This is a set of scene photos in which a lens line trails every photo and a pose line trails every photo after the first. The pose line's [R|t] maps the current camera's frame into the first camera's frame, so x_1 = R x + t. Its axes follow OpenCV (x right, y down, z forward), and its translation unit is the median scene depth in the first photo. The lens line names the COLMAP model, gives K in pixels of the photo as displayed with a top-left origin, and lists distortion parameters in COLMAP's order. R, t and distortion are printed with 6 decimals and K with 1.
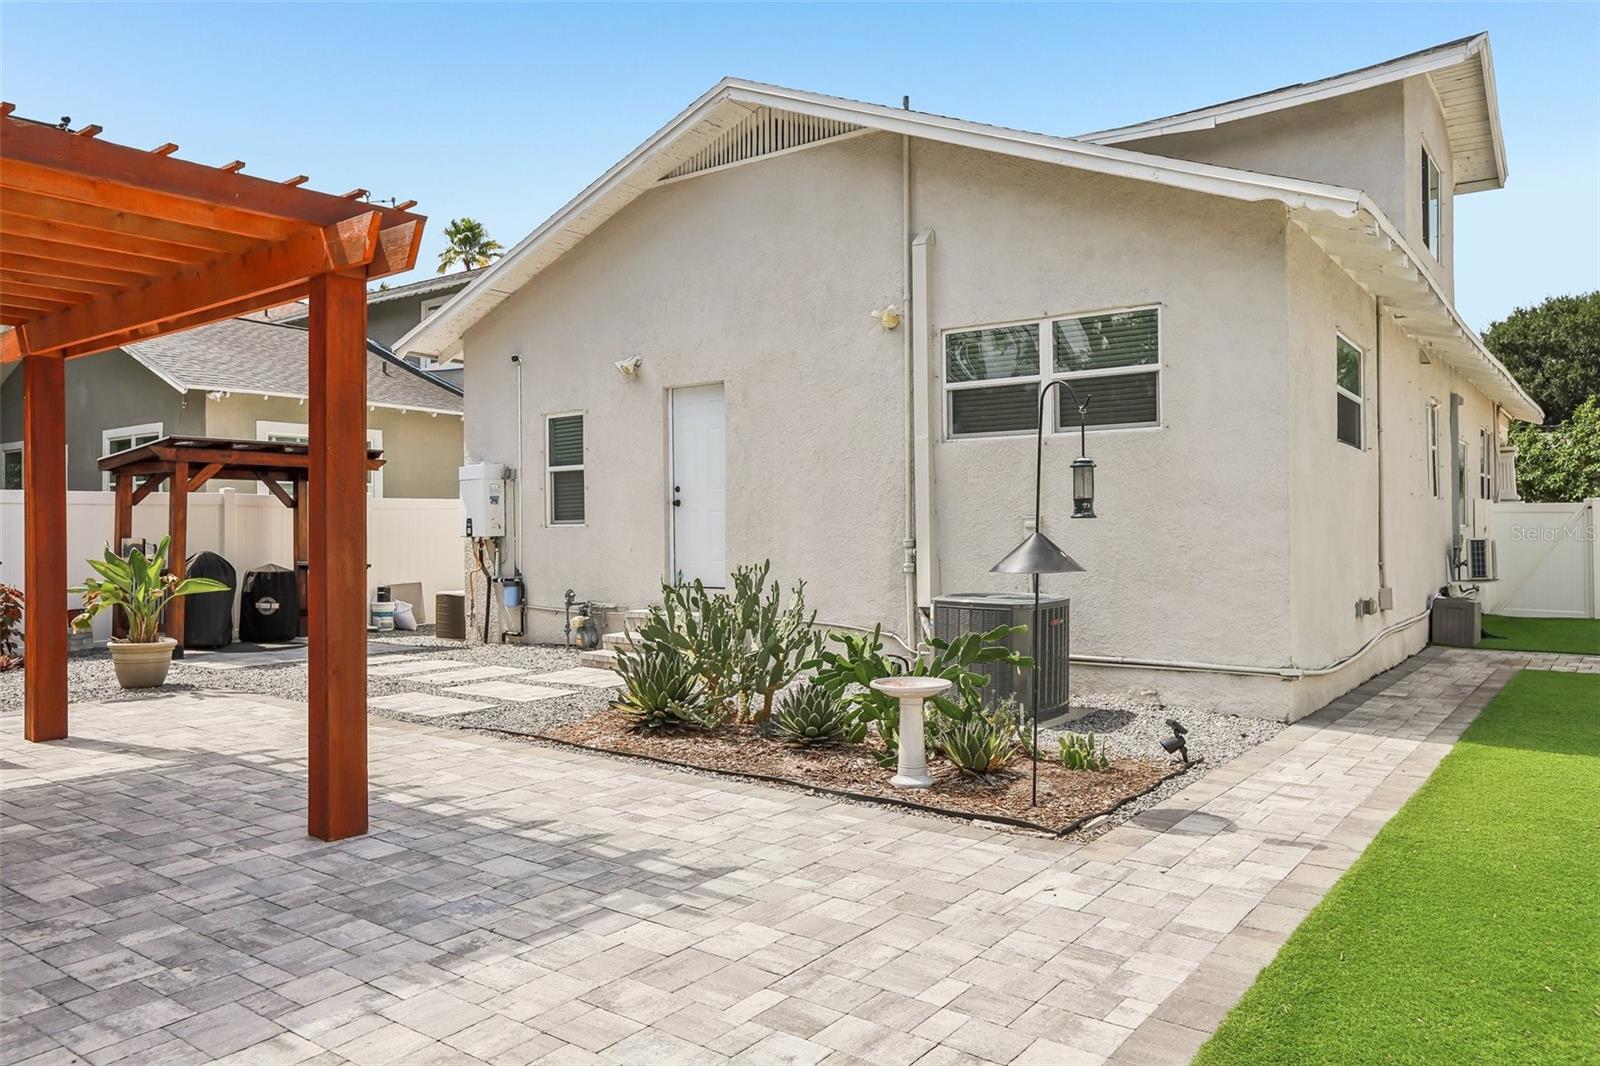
lens RADIAL K [[1125.7, 0, 797.2], [0, 1125.7, 531.7], [0, 0, 1]] dist [-0.015159, 0.054461]
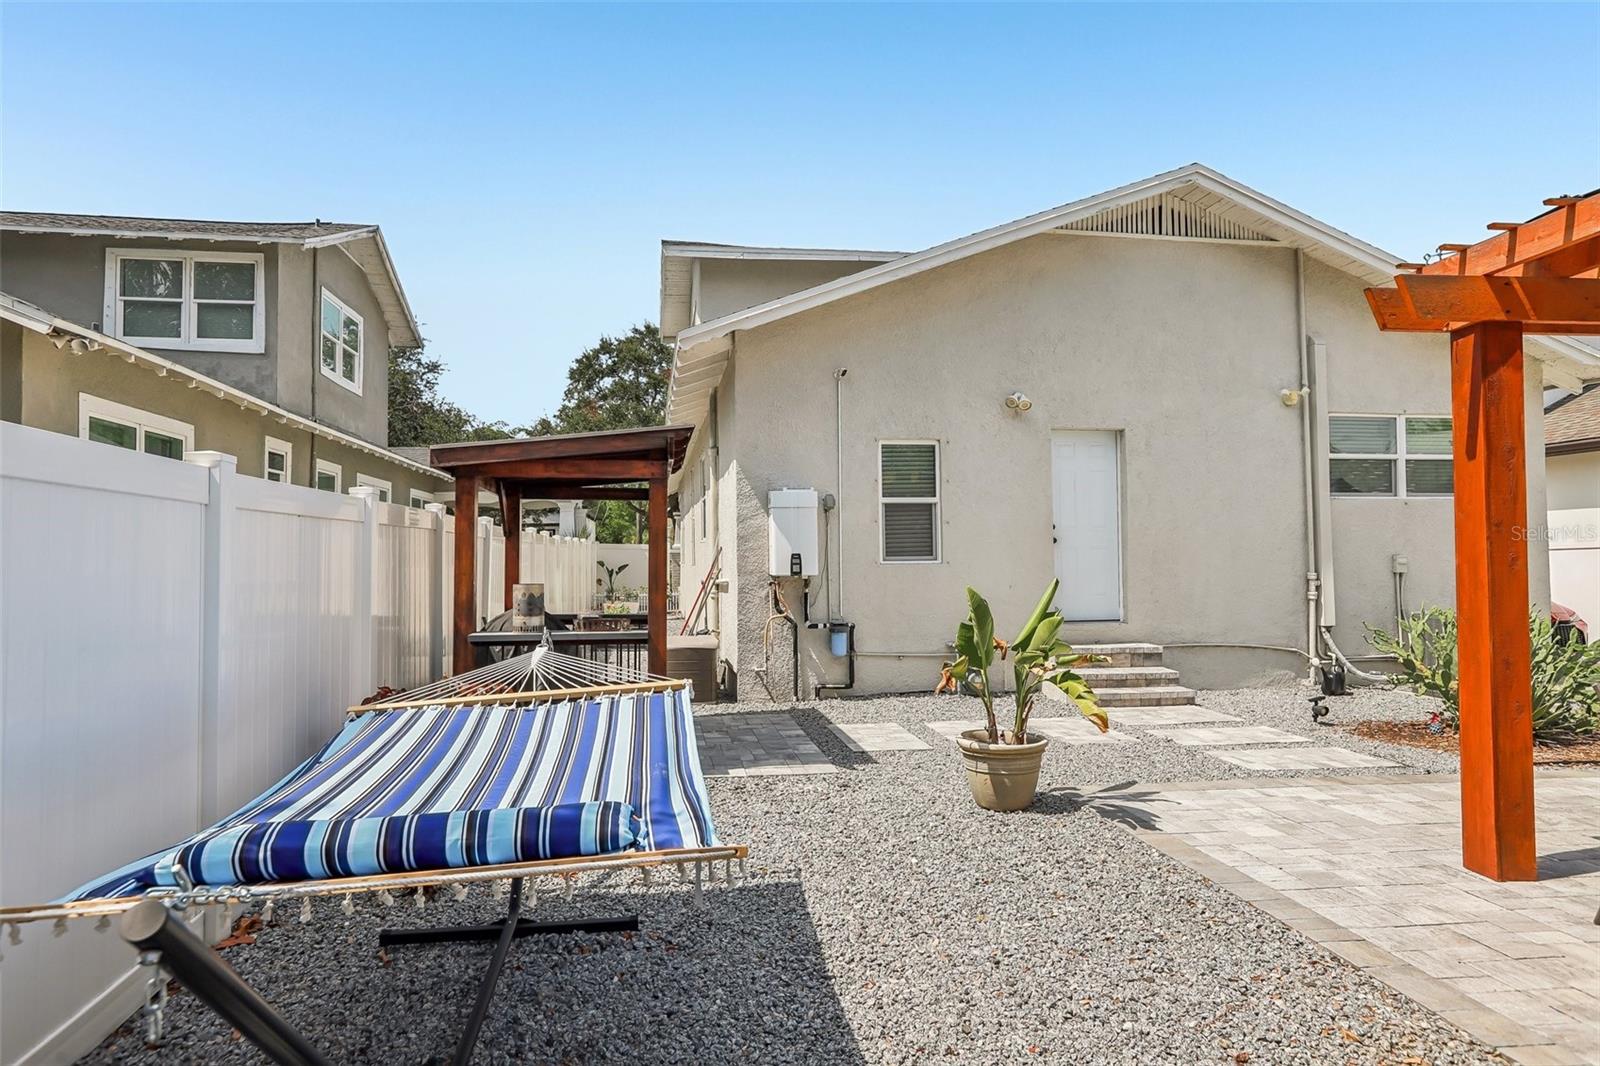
lens RADIAL K [[940.3, 0, 800.0], [0, 940.3, 533.0], [0, 0, 1]] dist [-0.002157, -0.000248]
pose [[0.684414, 0.021666, 0.728771, -1.082026], [0.003396, 0.999453, -0.032903, -0.005381], [-0.729085, 0.024995, 0.683966, 0.698401]]
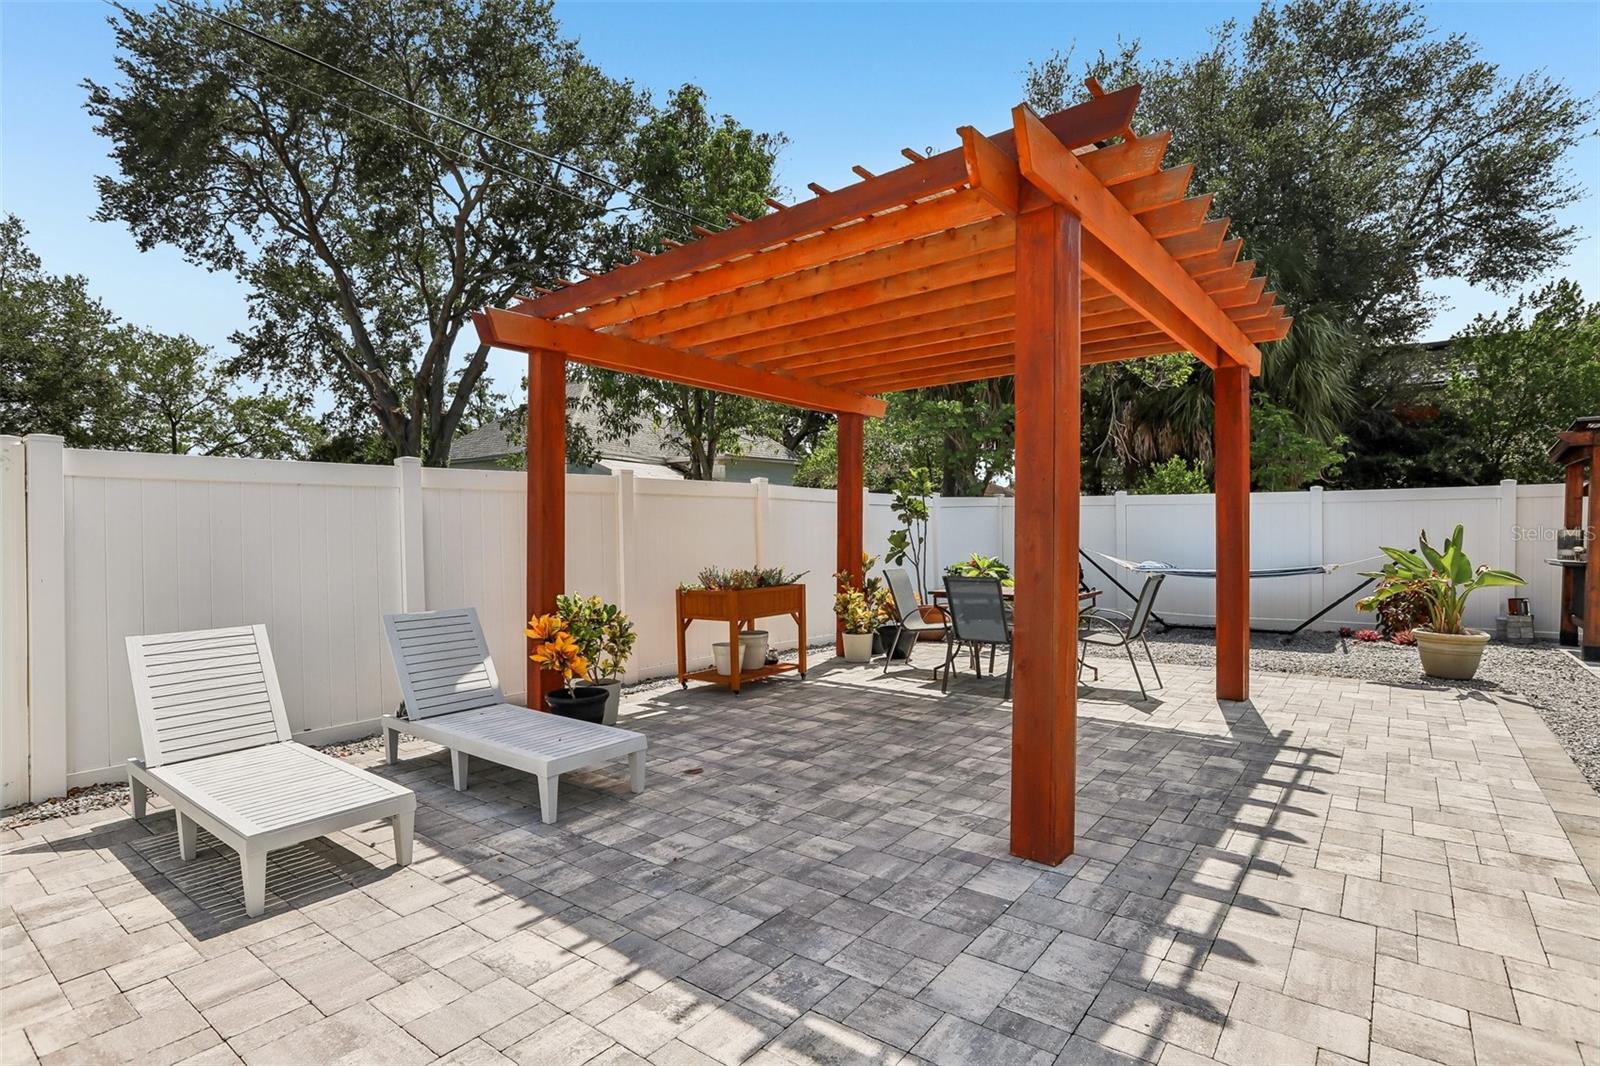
lens RADIAL K [[799.0, 0, 792.7], [0, 799.0, 530.6], [0, 0, 1]] dist [-0.046930, 0.023770]
pose [[-0.018913, -0.003940, -0.999813, 0.108132], [-0.001064, 0.999992, -0.003920, 0.011386], [0.999821, 0.000990, -0.018917, 0.428237]]
